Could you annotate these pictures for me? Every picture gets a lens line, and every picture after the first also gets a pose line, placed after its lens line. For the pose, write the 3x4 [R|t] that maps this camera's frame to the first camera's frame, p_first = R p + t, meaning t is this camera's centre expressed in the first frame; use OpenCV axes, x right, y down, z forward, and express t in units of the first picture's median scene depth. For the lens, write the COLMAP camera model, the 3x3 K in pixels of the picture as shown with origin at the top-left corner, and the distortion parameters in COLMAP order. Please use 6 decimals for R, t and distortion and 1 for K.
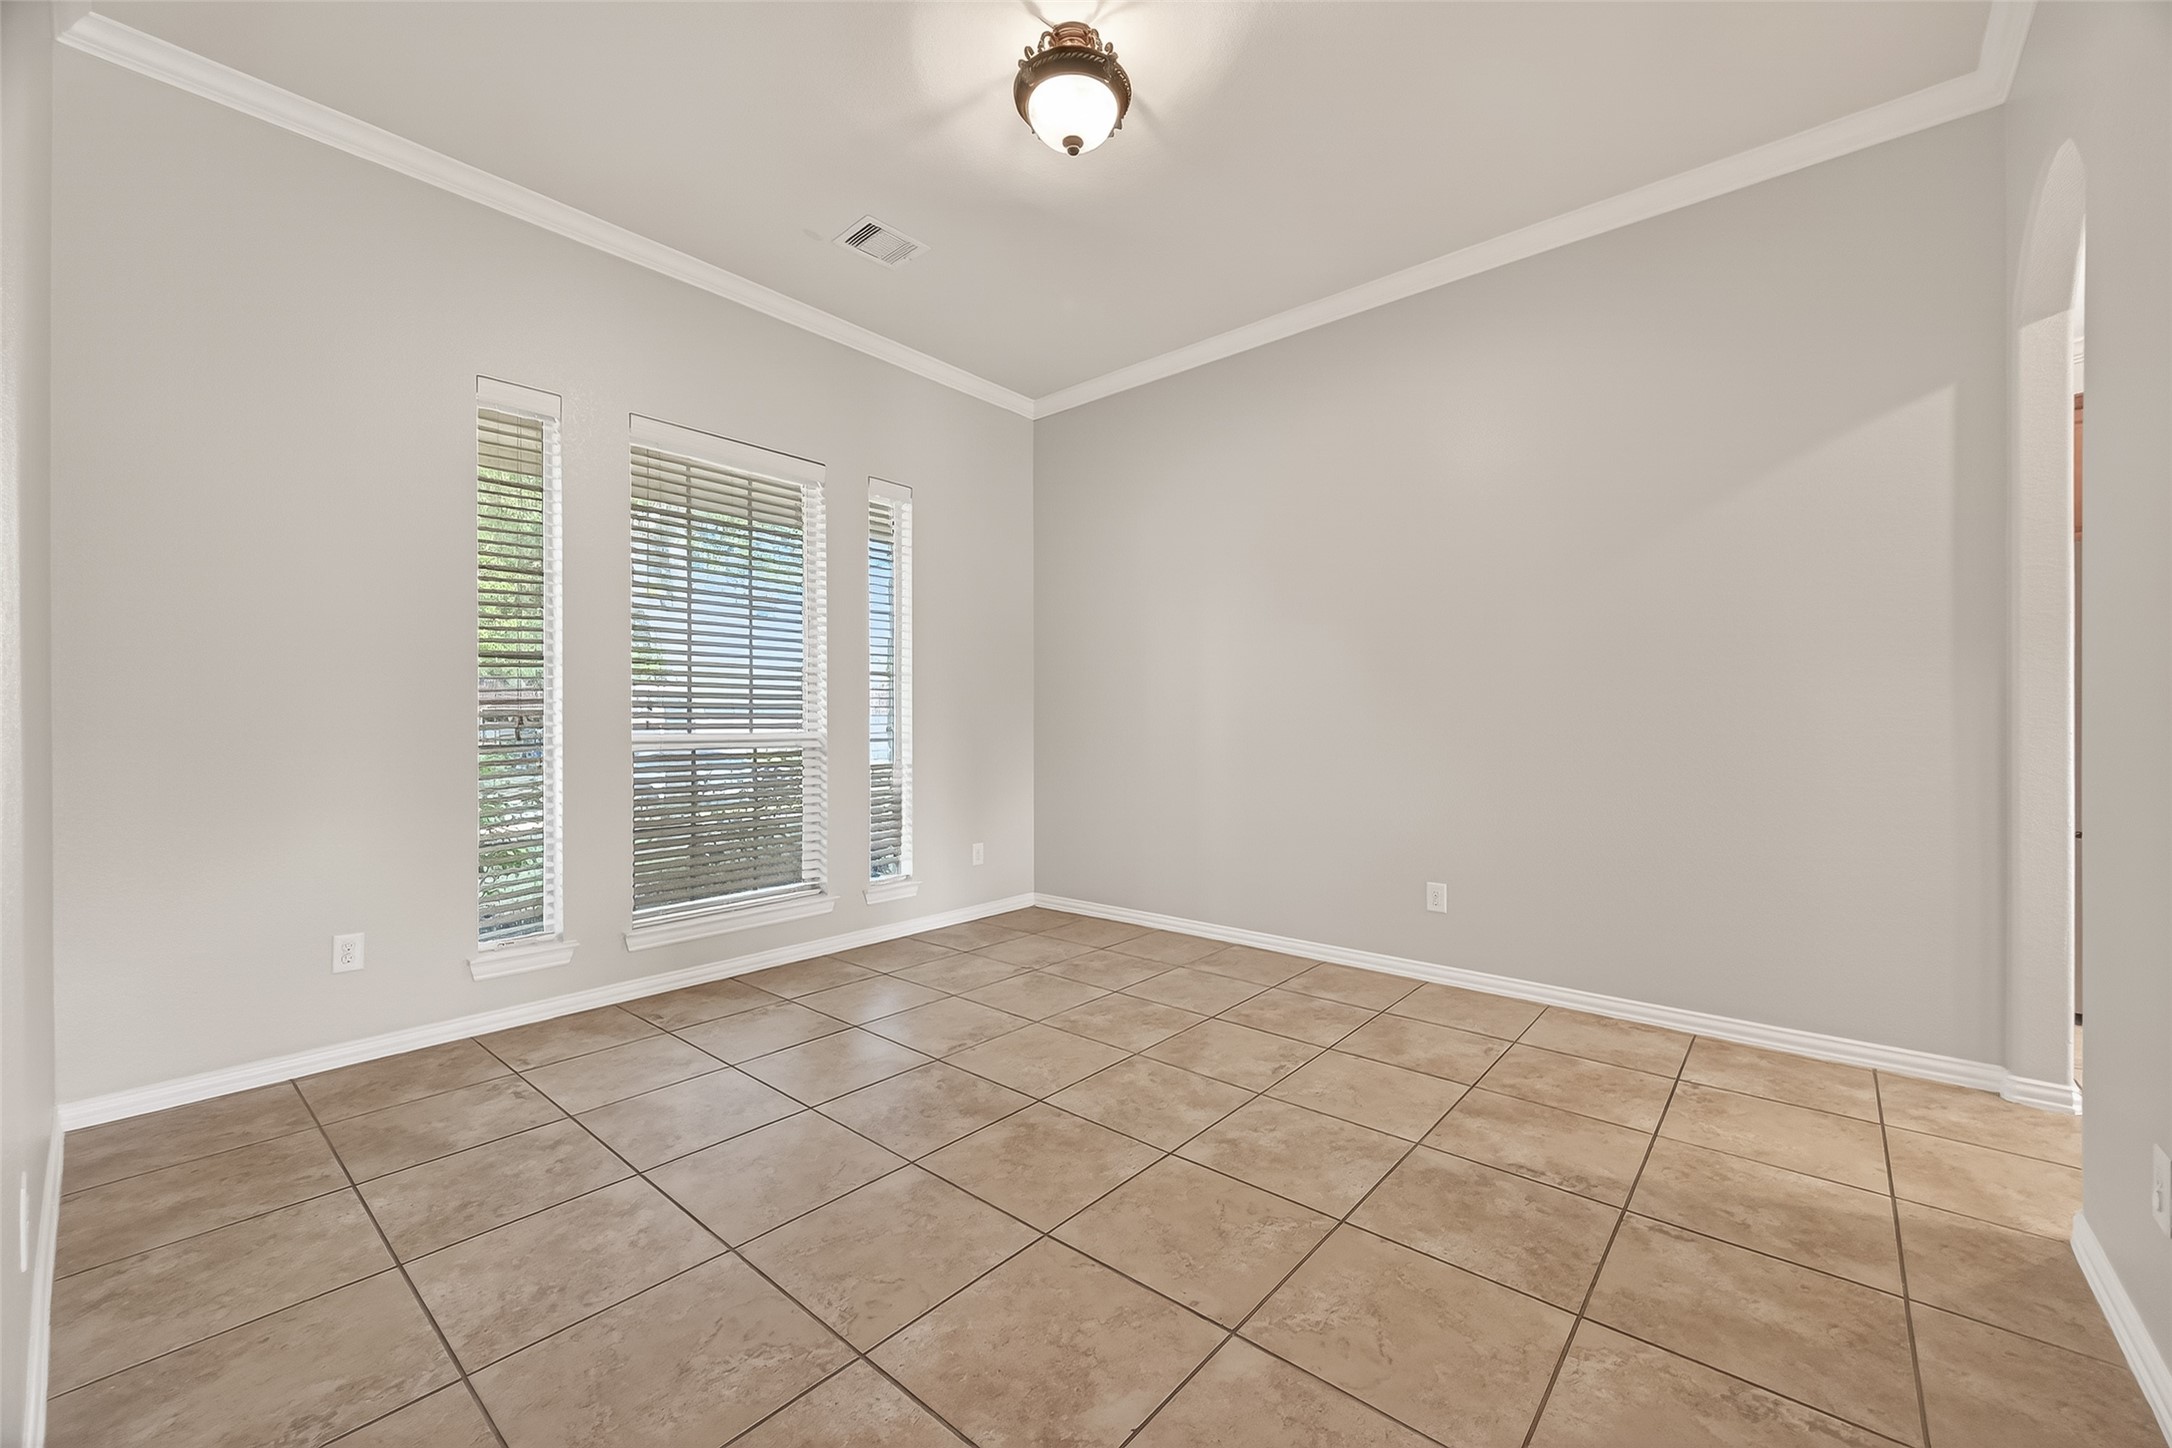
lens RADIAL K [[873.2, 0, 1092.2], [0, 873.2, 727.9], [0, 0, 1]] dist [0.003935, 0.000714]
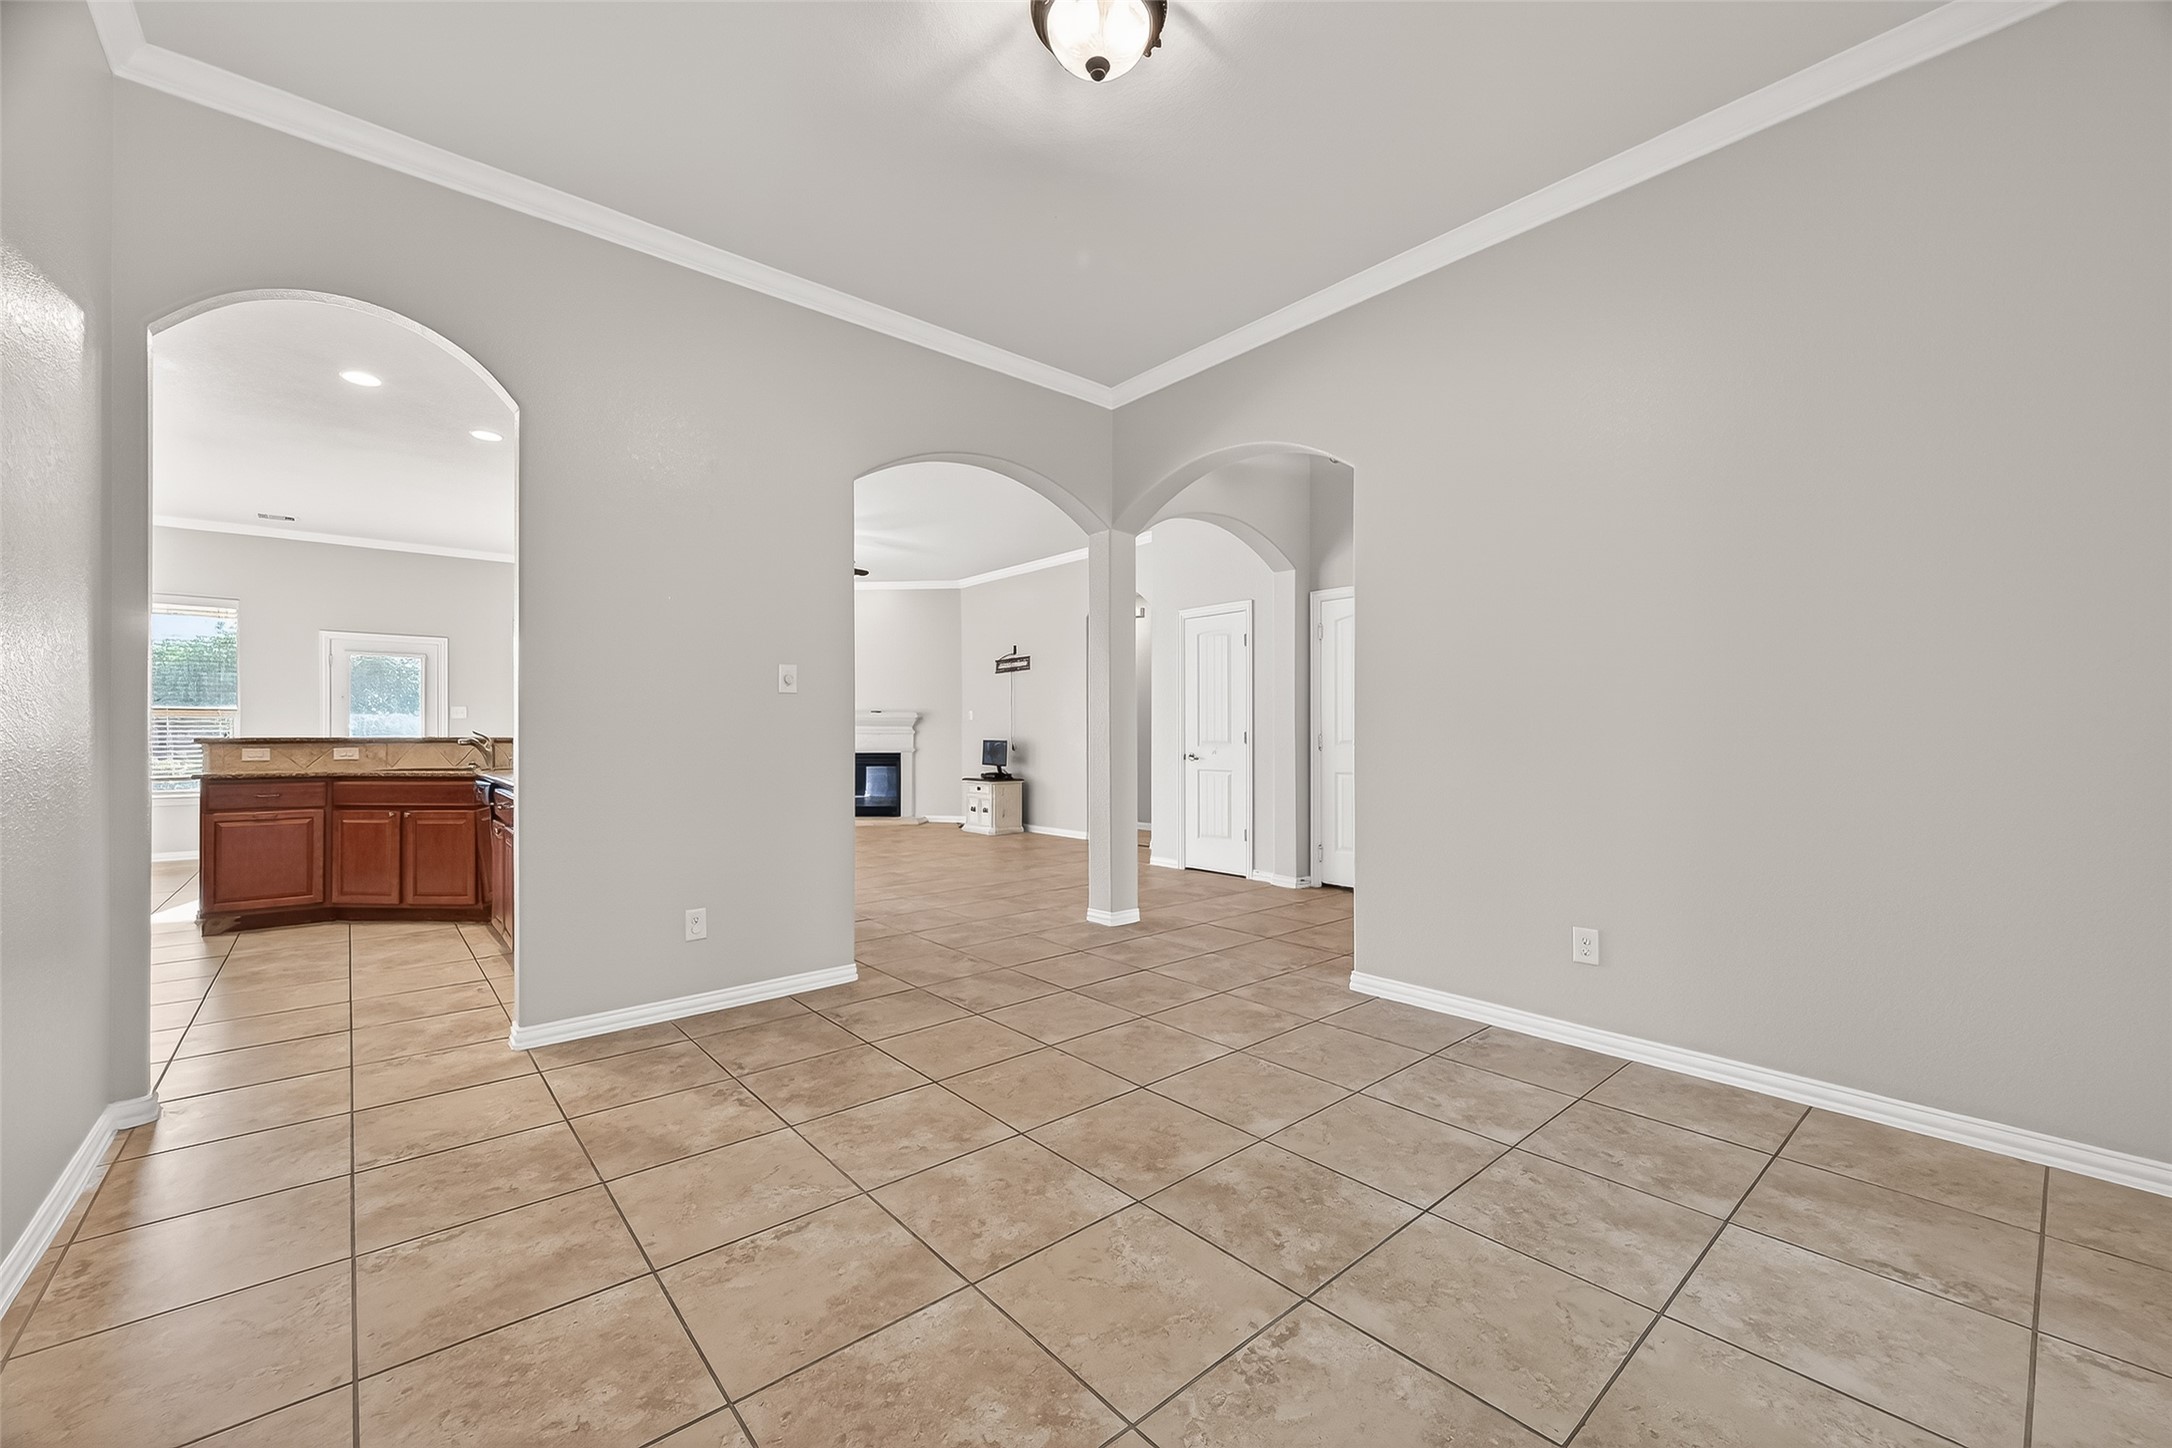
lens RADIAL K [[873.2, 0, 1092.5], [0, 873.2, 721.0], [0, 0, 1]] dist [0.003935, 0.000714]
pose [[-0.989093, 0.005819, 0.147181, -0.157249], [0.003889, 0.999903, -0.013397, -0.004691], [-0.147244, -0.012679, -0.989019, 2.052746]]
